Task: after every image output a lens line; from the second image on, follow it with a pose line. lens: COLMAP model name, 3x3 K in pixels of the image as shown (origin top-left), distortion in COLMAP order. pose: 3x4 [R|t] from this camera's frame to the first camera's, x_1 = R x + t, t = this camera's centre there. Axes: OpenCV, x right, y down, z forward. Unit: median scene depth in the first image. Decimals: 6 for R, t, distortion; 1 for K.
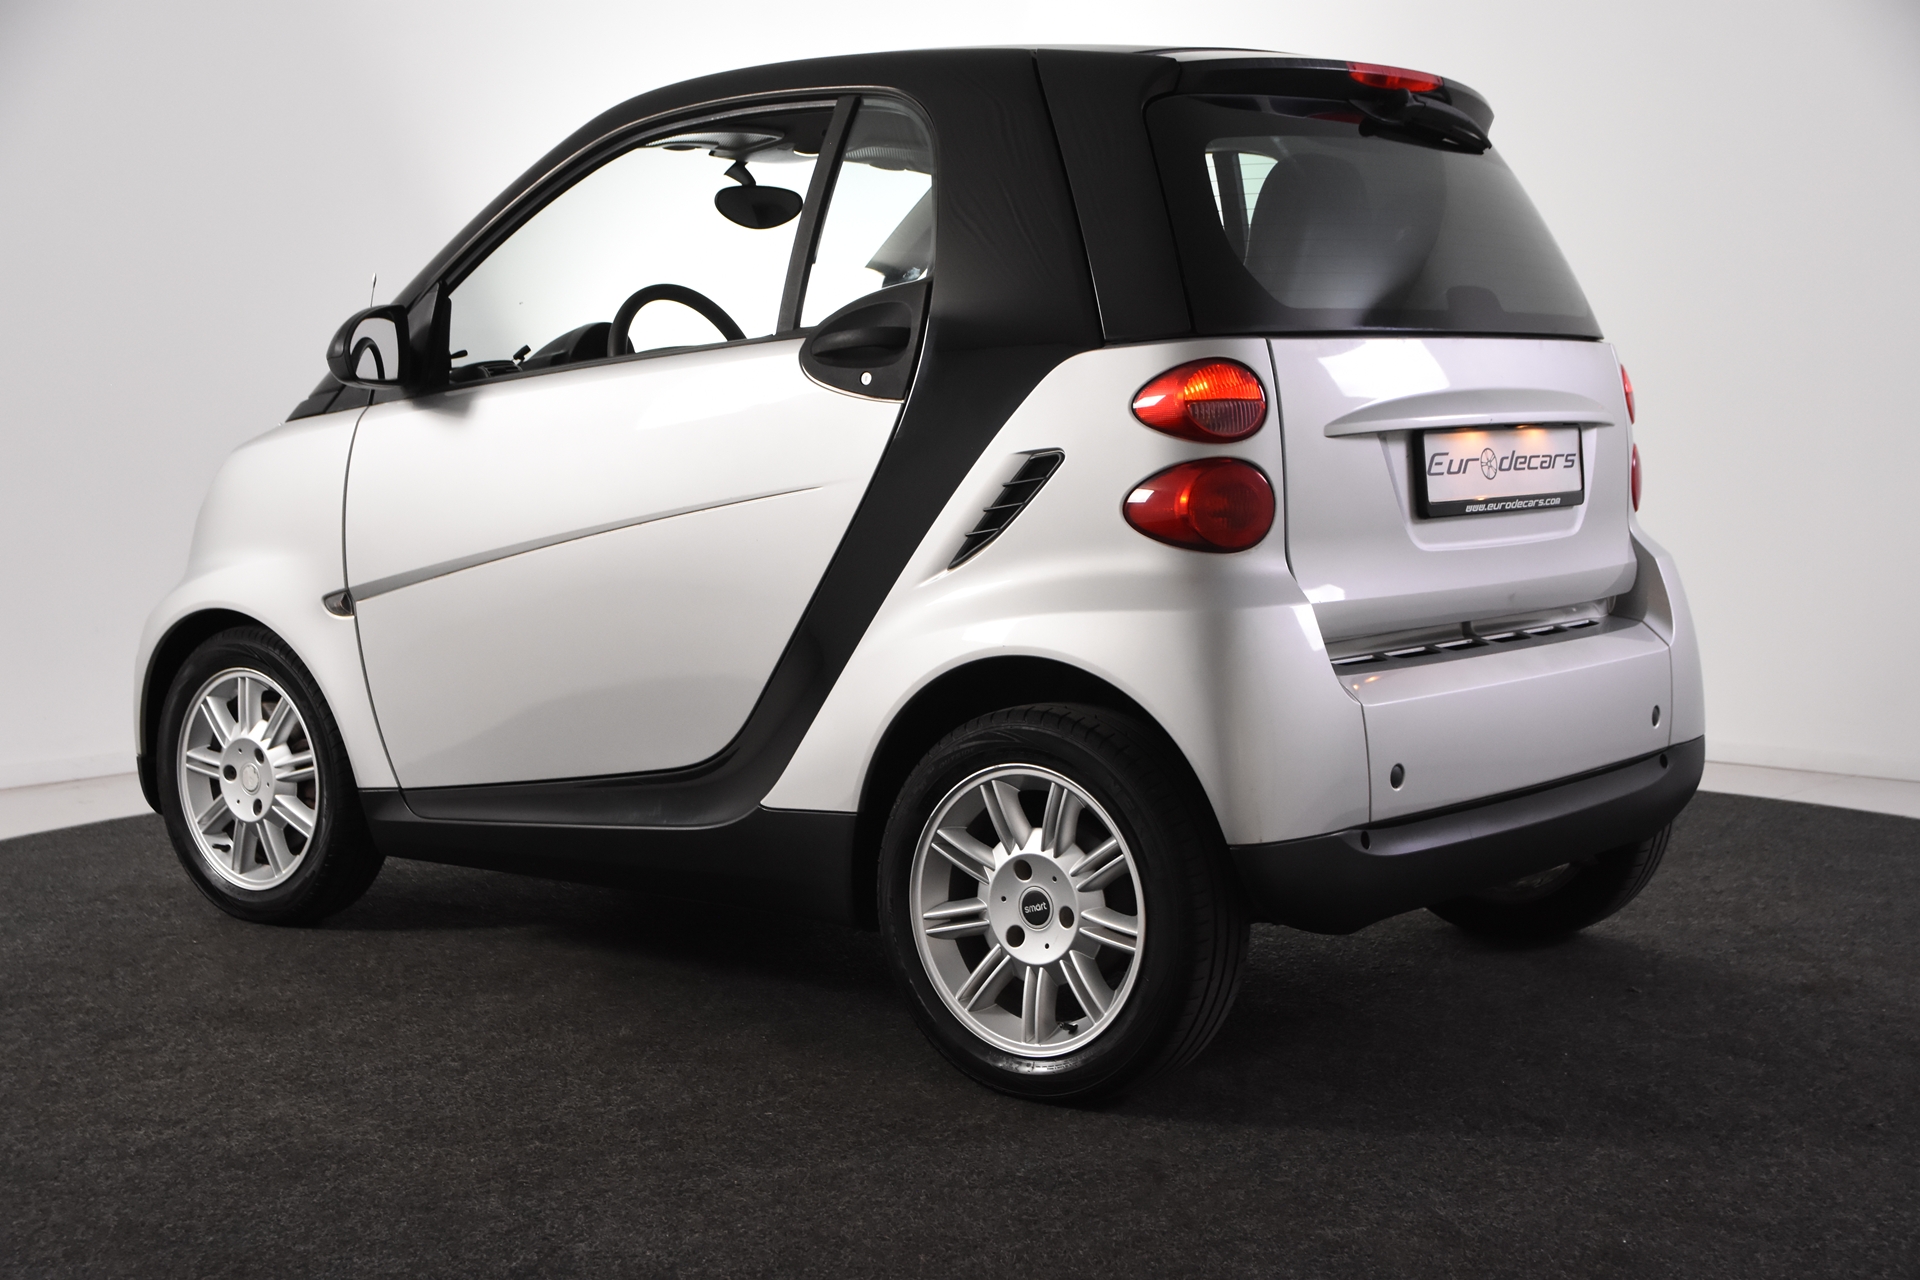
lens RADIAL K [[2629.2, 0, 950.8], [0, 2629.2, 646.8], [0, 0, 1]] dist [0.067977, 0.000000]
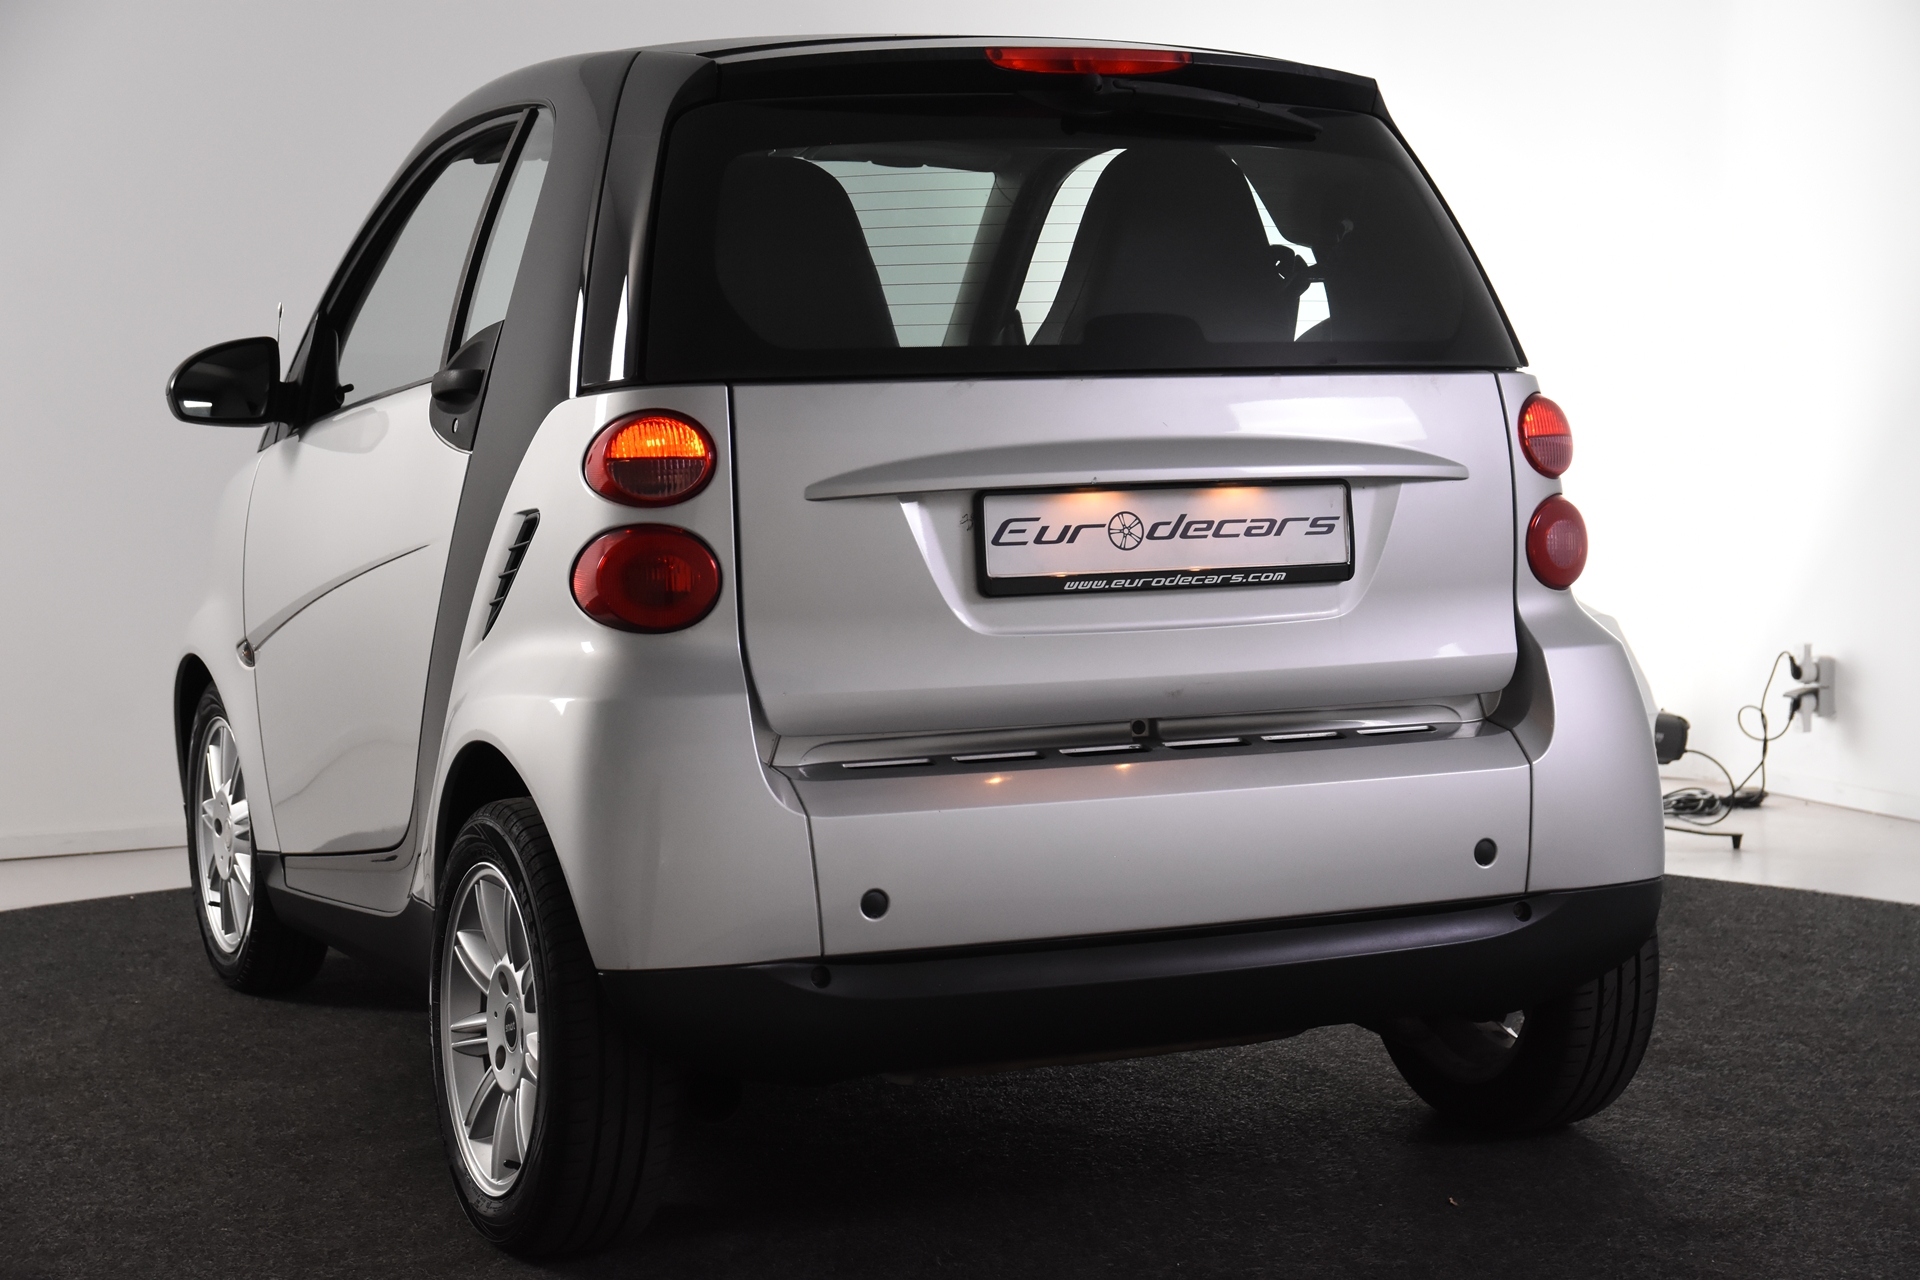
lens RADIAL K [[3273.4, 0, 960.3], [0, 3273.4, 635.9], [0, 0, 1]] dist [0.176261, 0.000000]
pose [[0.899581, 0.029494, -0.435757, 0.599141], [-0.035464, 0.999355, -0.005570, -0.029122], [0.435312, 0.020464, 0.900047, 0.062071]]
